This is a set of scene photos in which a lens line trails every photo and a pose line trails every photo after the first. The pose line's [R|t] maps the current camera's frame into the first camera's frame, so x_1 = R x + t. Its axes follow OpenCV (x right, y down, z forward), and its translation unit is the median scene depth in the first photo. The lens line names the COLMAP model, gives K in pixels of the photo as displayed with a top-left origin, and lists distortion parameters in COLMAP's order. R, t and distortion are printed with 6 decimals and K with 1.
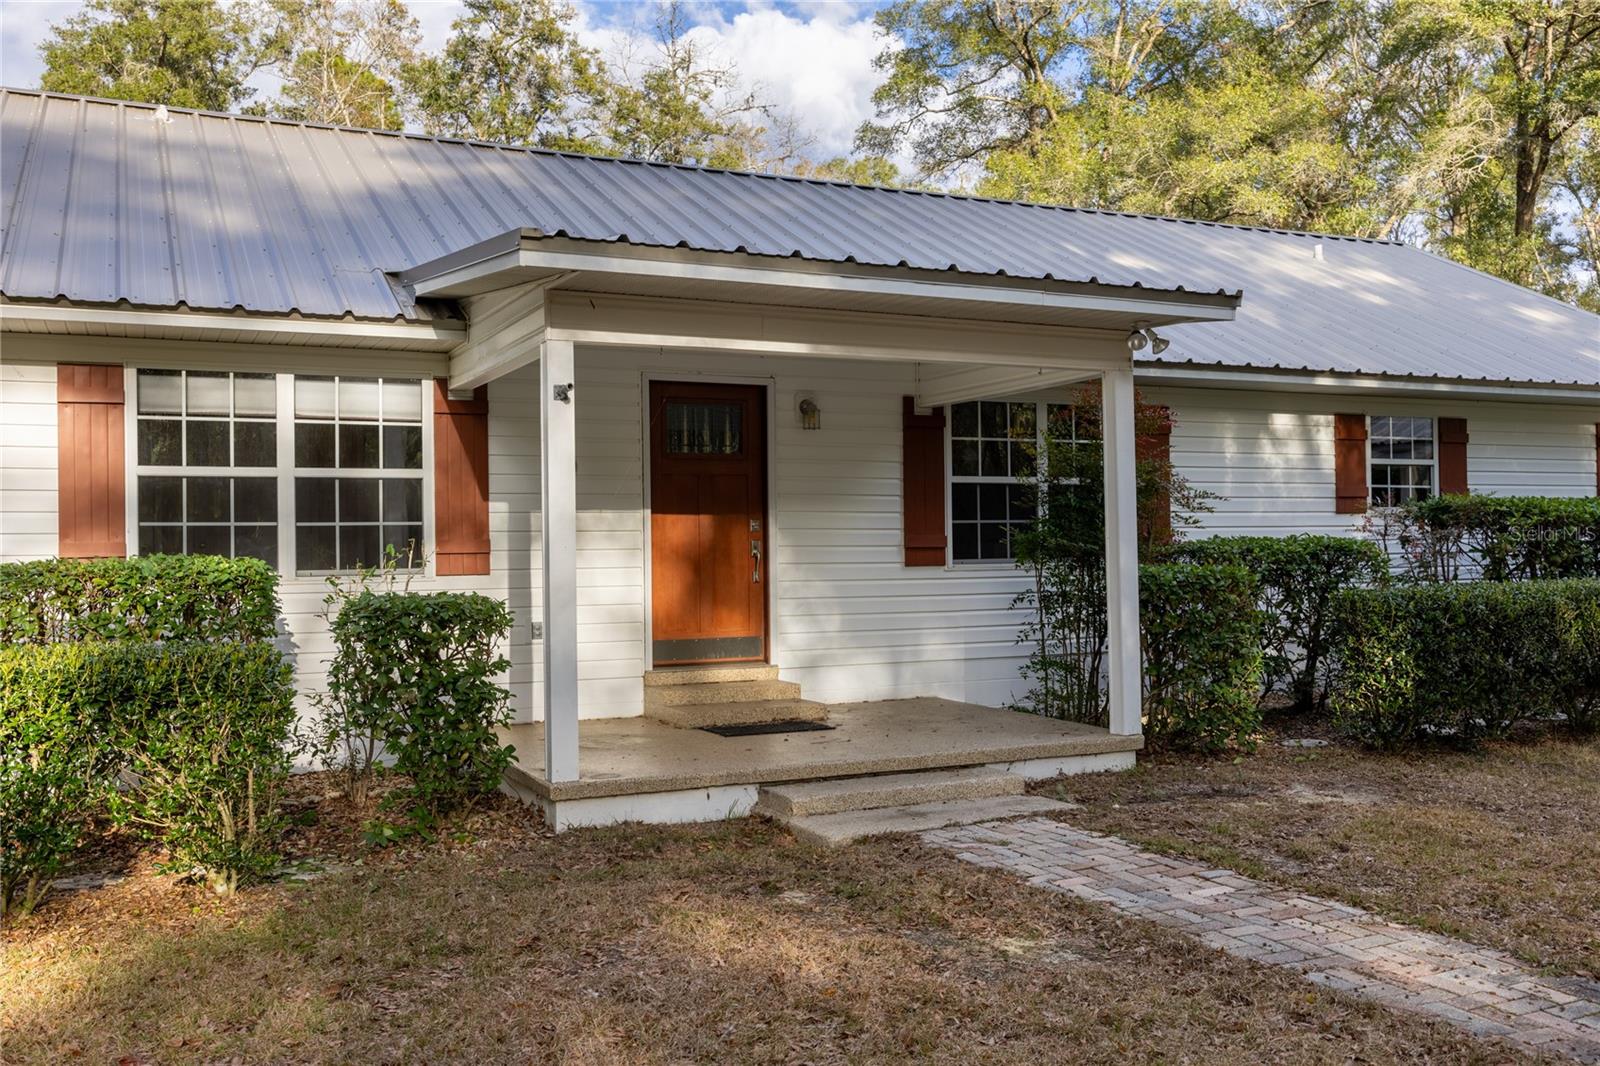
lens RADIAL K [[1457.6, 0, 800.1], [0, 1457.6, 539.0], [0, 0, 1]] dist [0.009454, 0.000000]
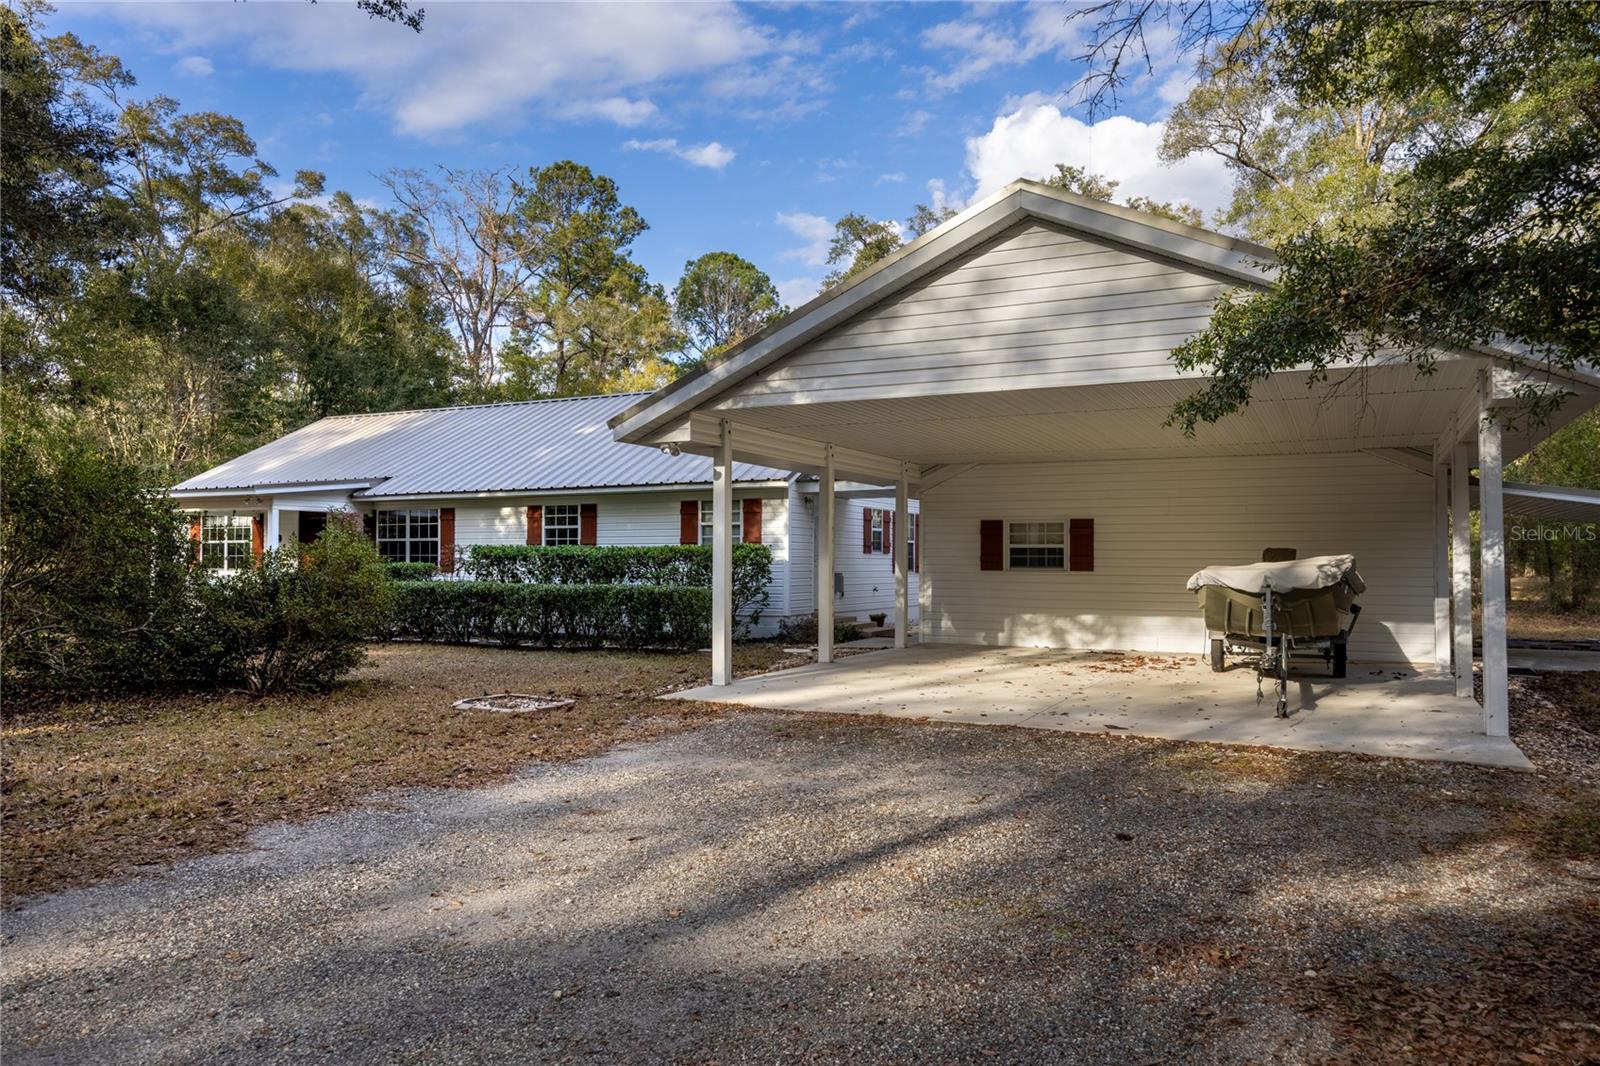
lens RADIAL K [[1140.5, 0, 792.1], [0, 1140.5, 532.3], [0, 0, 1]] dist [-0.008468, -0.000774]
pose [[0.586040, -0.010197, -0.810218, 2.689539], [-0.006621, 0.999827, -0.017373, -0.028269], [0.810255, 0.015546, 0.585871, 0.456689]]
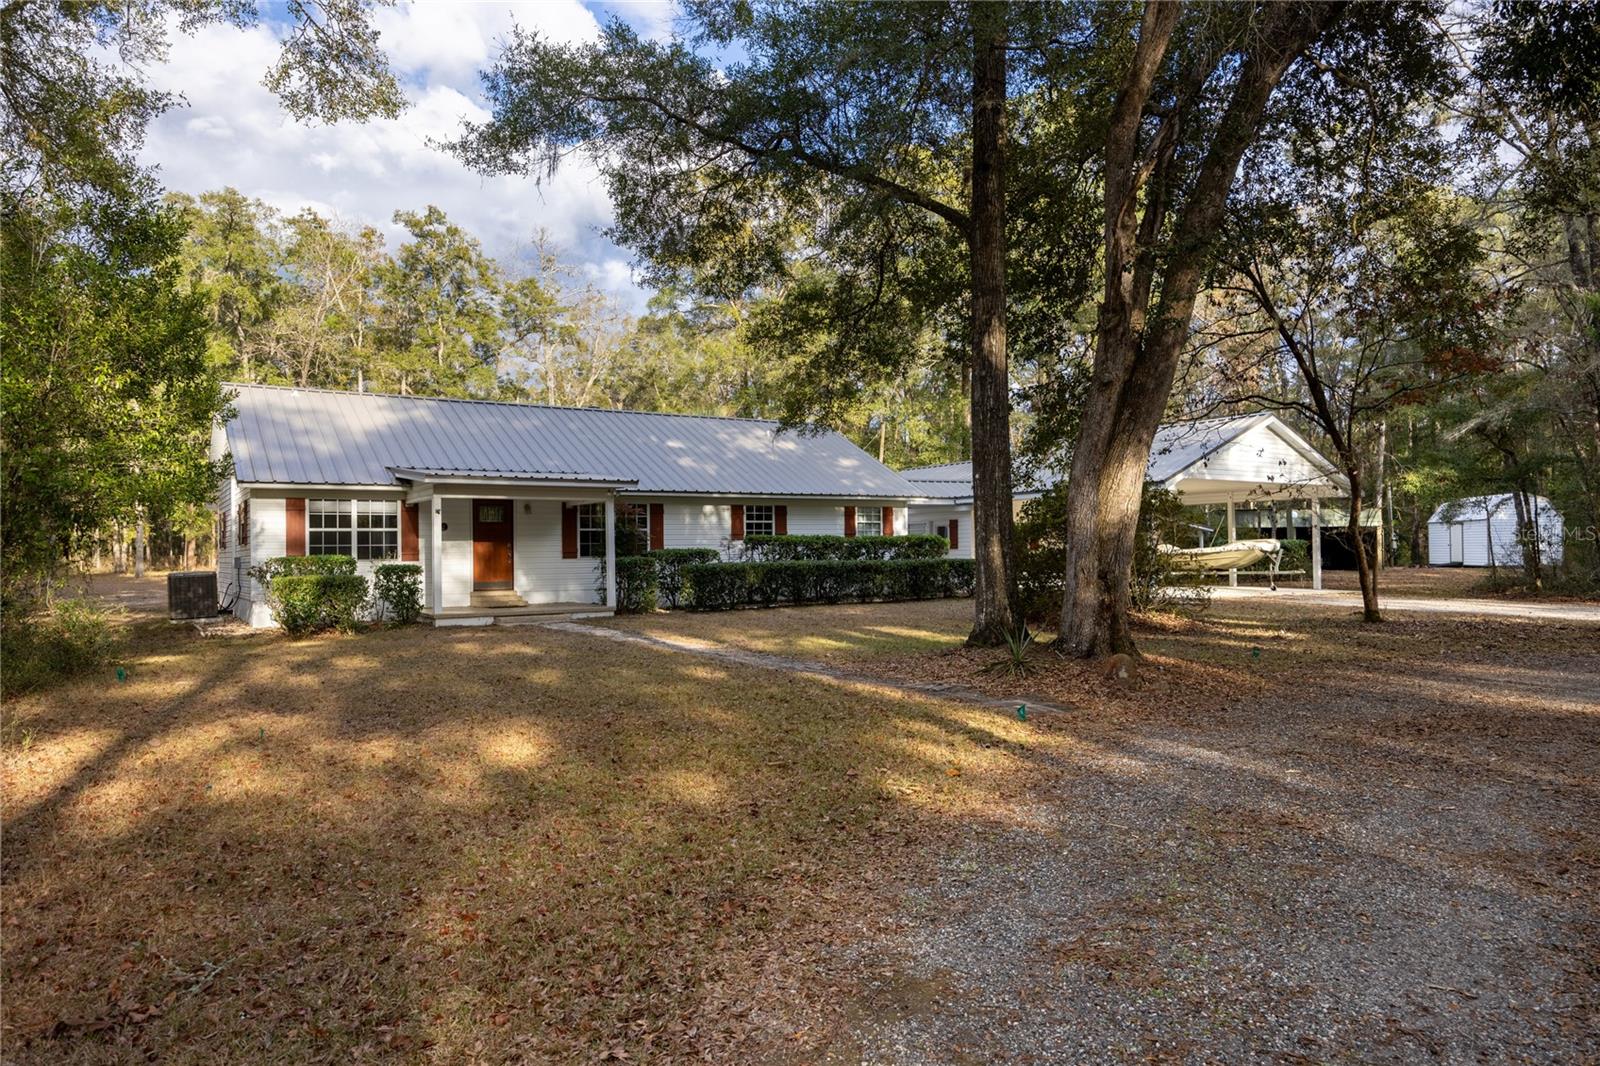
lens RADIAL K [[1044.8, 0, 802.6], [0, 1044.8, 531.7], [0, 0, 1]] dist [0.008662, 0.004877]
pose [[0.991281, 0.000964, 0.131760, 0.325492], [0.001032, 0.999886, -0.015080, -0.004460], [-0.131759, 0.015084, 0.991167, -1.414122]]
